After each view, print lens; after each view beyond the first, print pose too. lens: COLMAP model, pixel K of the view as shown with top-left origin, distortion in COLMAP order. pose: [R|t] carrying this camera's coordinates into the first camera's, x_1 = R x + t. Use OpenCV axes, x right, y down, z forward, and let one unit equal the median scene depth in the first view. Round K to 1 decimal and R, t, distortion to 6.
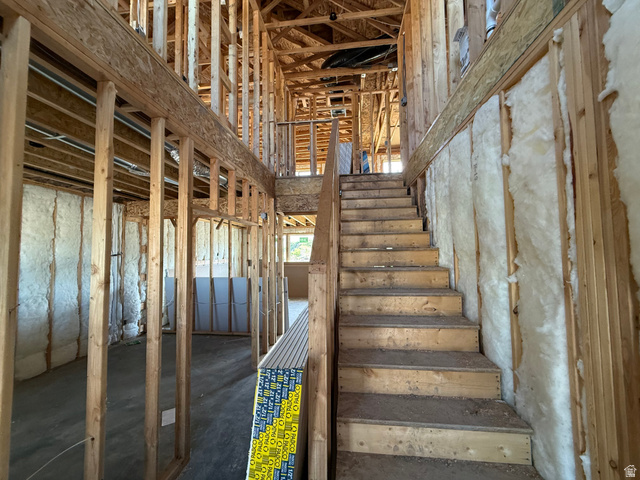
lens RADIAL K [[254.9, 0, 318.5], [0, 254.9, 240.7], [0, 0, 1]] dist [0.004118, 0.000226]
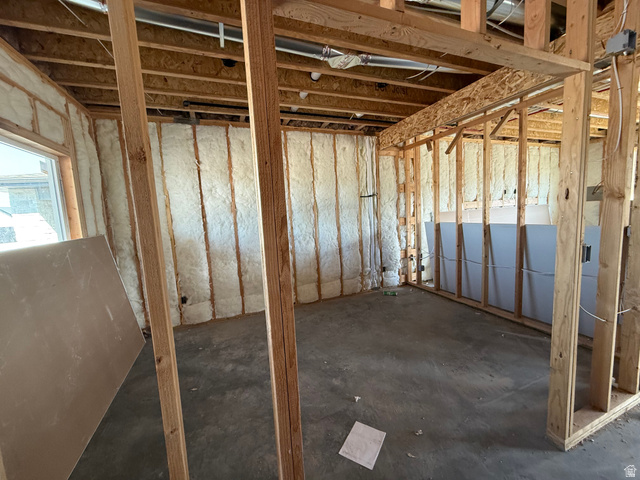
lens RADIAL K [[254.9, 0, 318.5], [0, 254.9, 240.1], [0, 0, 1]] dist [0.004118, 0.000226]
pose [[0.472704, 0.083890, -0.877219, -0.071062], [0.091986, 0.985323, 0.143796, 0.063053], [0.876407, -0.148665, 0.458050, 0.392268]]
